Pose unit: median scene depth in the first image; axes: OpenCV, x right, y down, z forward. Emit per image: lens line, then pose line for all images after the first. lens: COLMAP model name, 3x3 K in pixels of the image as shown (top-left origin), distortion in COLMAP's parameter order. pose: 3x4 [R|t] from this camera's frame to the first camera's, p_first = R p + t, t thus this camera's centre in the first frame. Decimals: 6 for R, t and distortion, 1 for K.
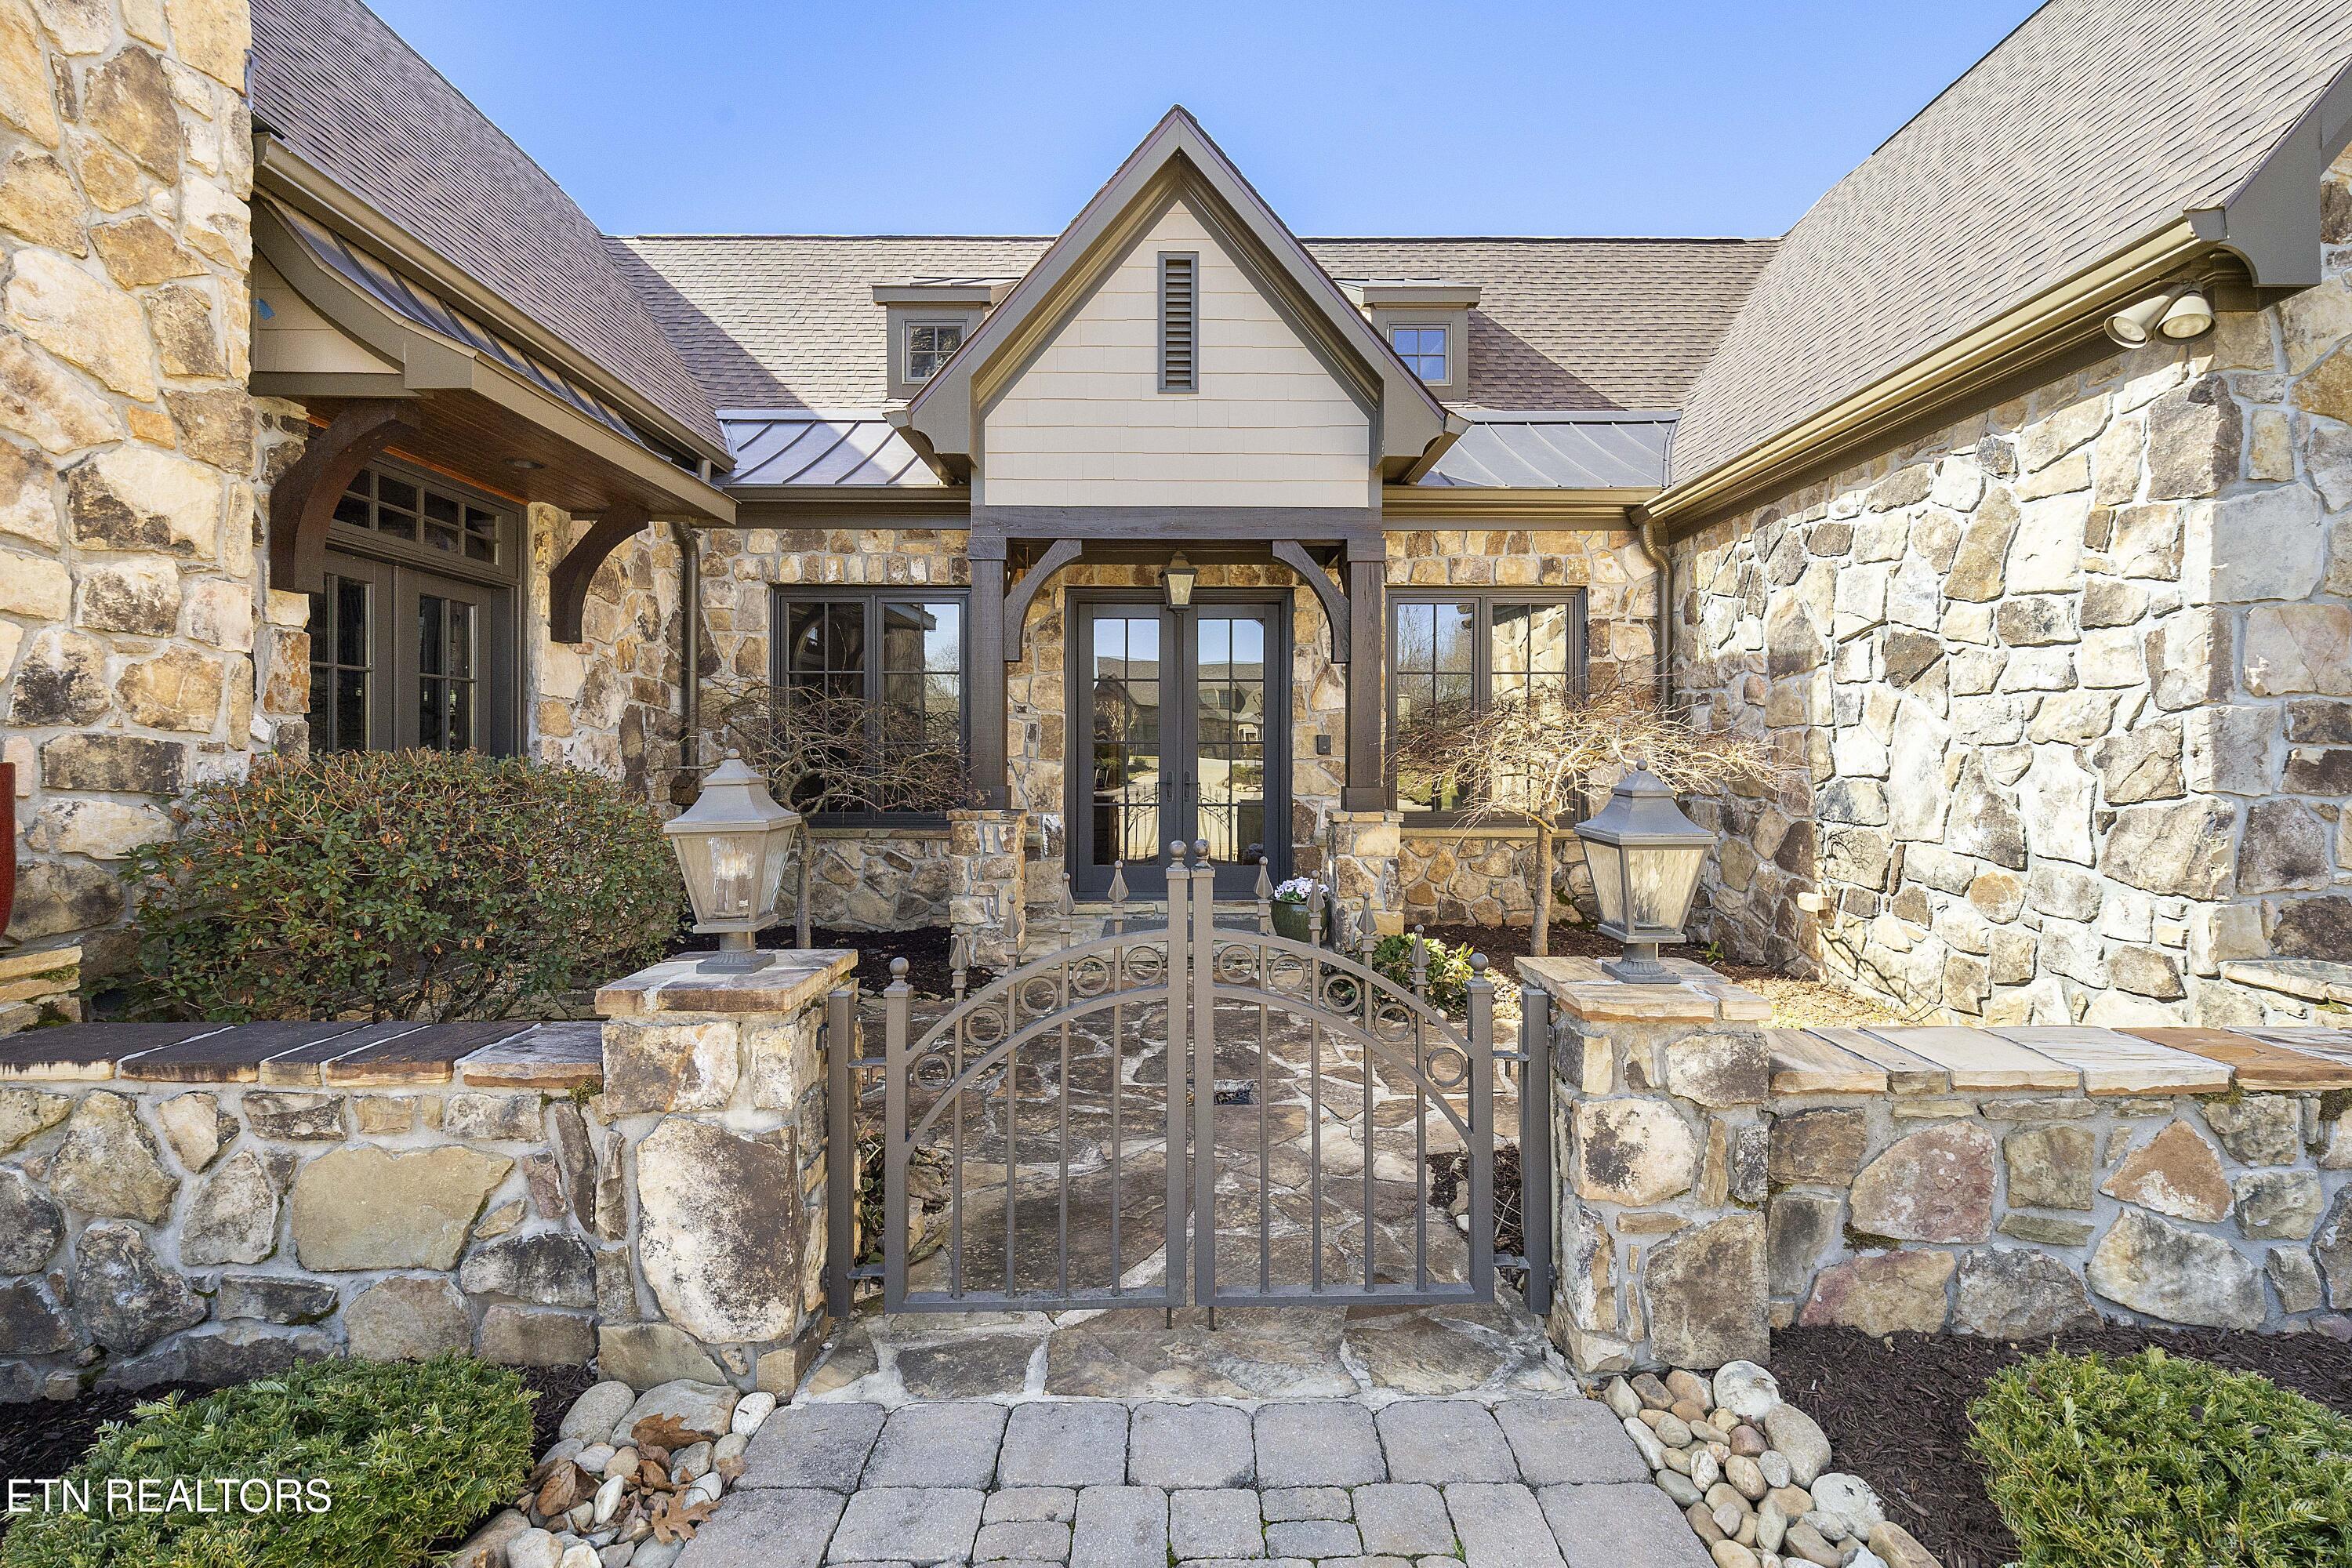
lens RADIAL K [[1033.1, 0, 1174.5], [0, 1033.1, 779.3], [0, 0, 1]] dist [0.001221, -0.000122]
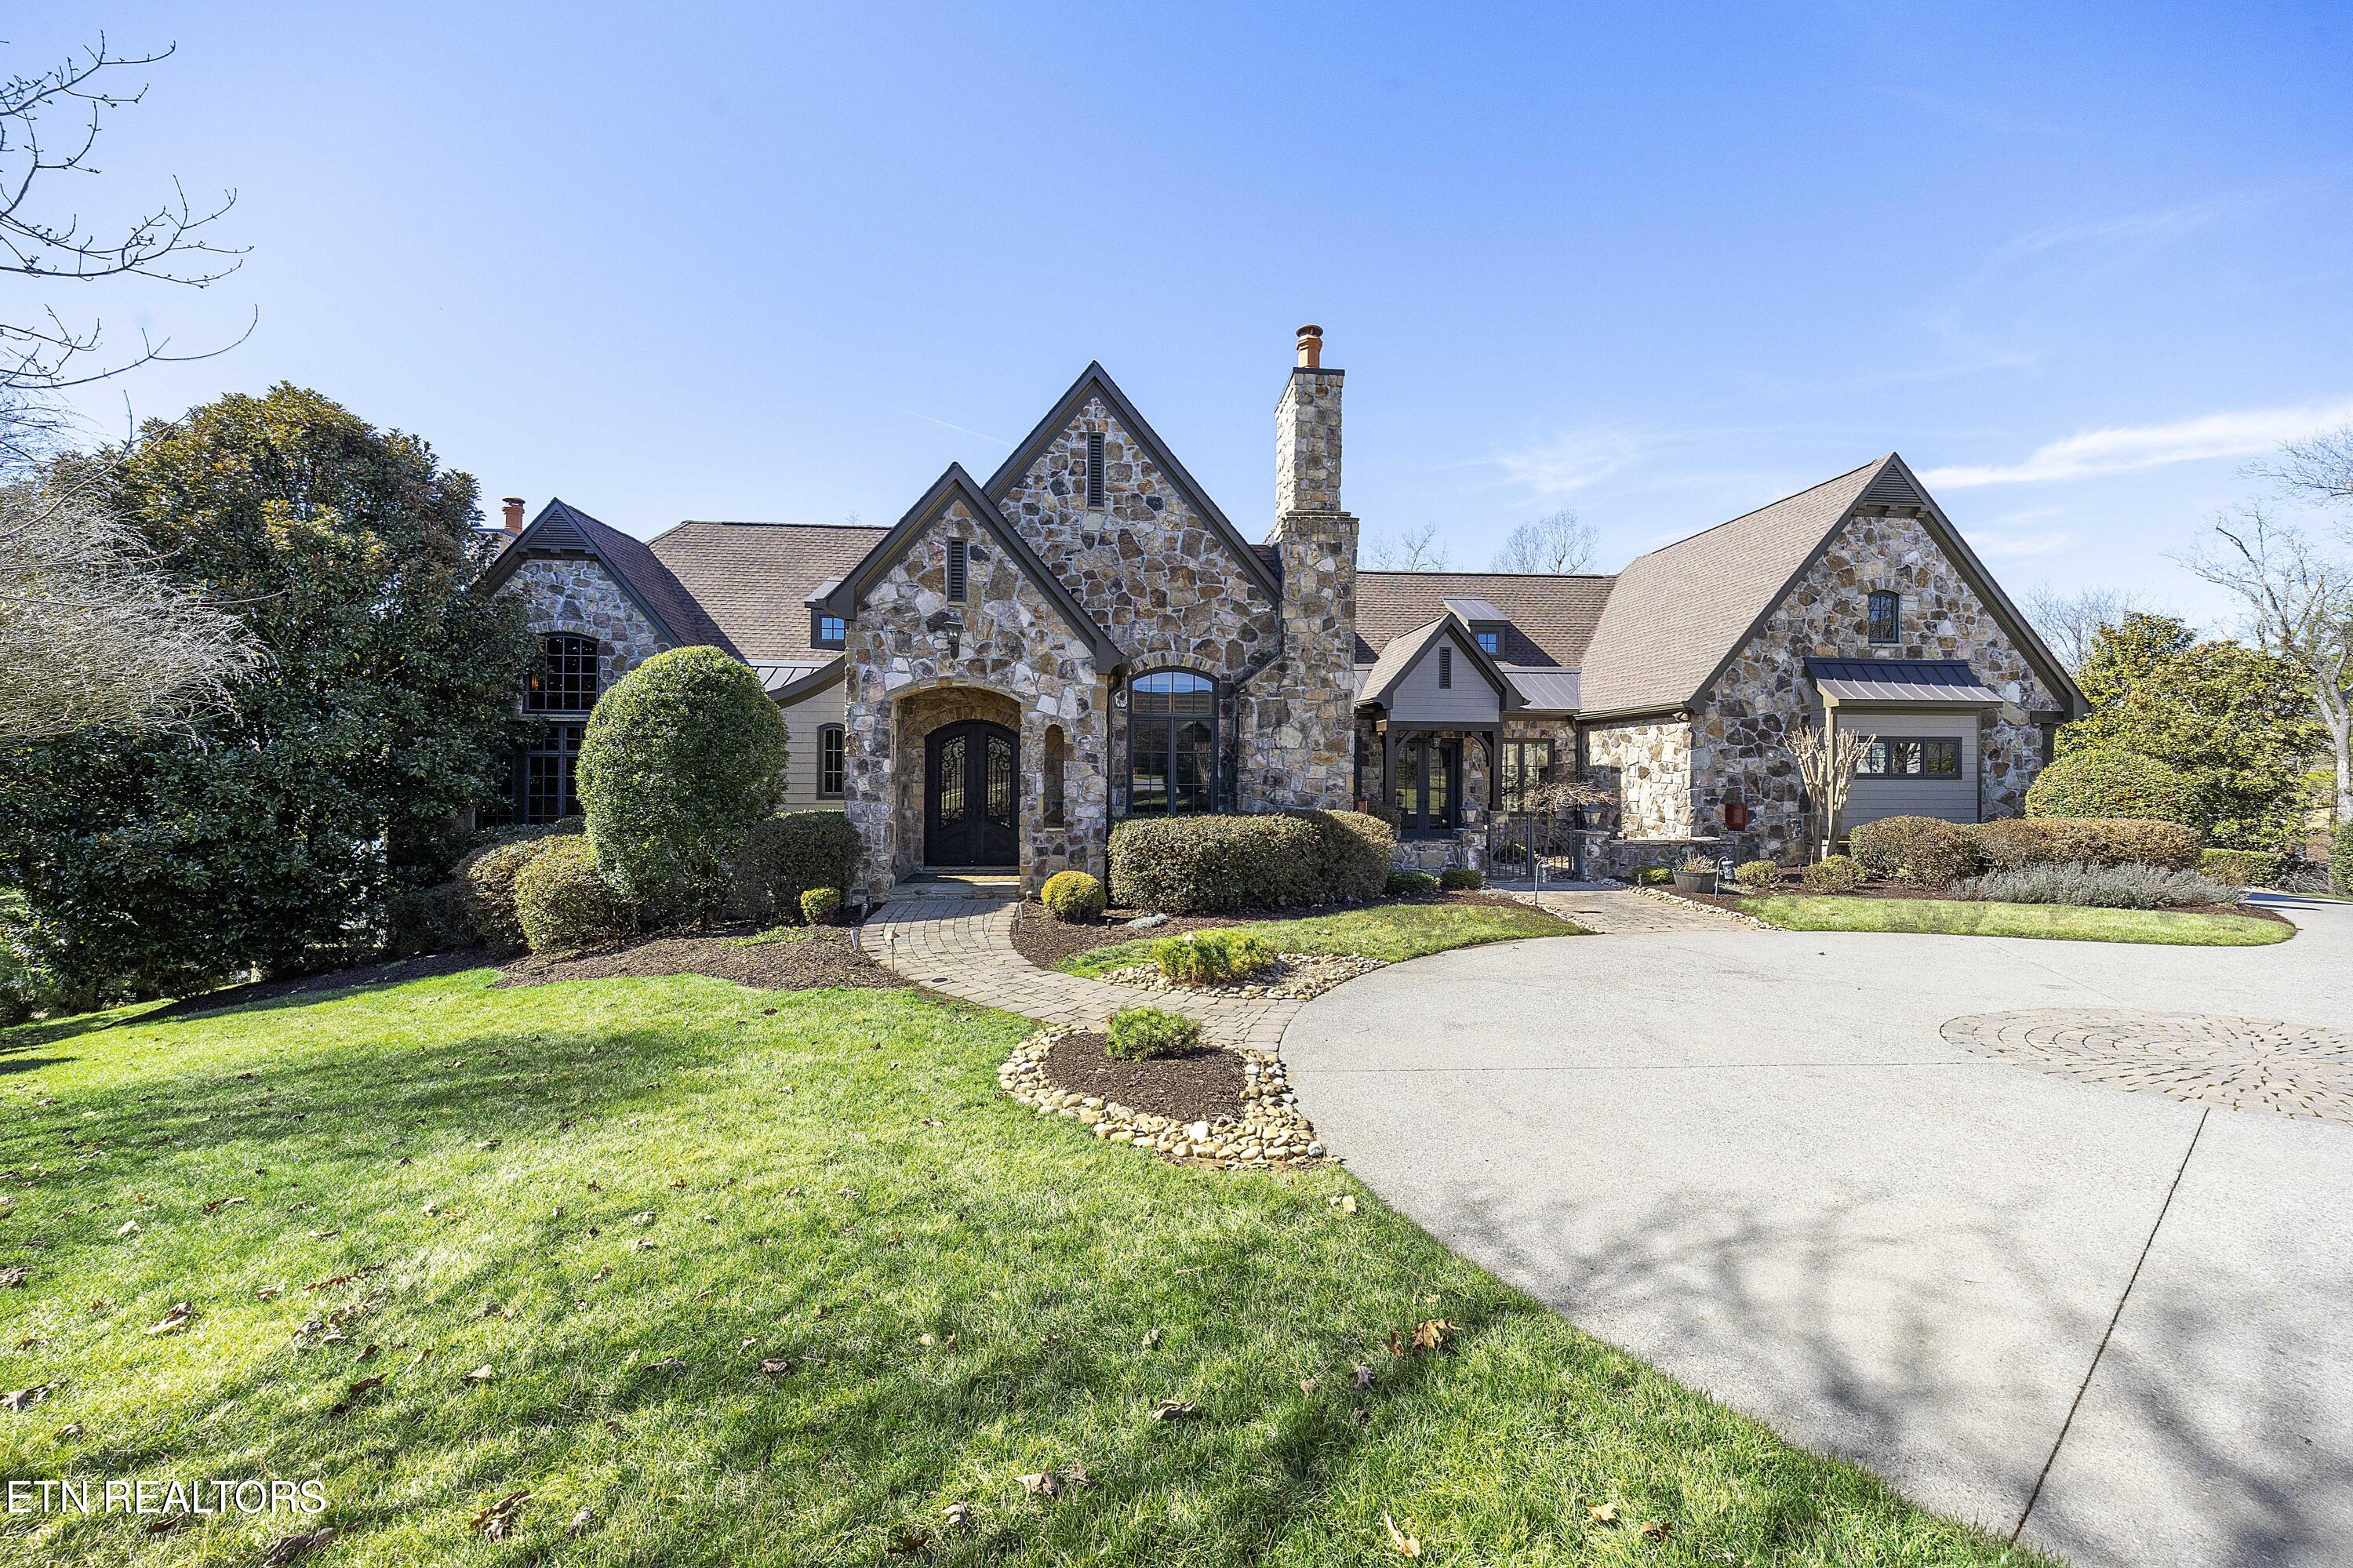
lens RADIAL K [[894.5, 0, 1180.6], [0, 894.5, 787.8], [0, 0, 1]] dist [-0.000388, -0.000004]
pose [[0.997688, 0.003566, 0.067862, -1.171350], [-0.003123, 0.999973, -0.006637, -0.023858], [-0.067884, 0.006410, 0.997673, -2.078342]]
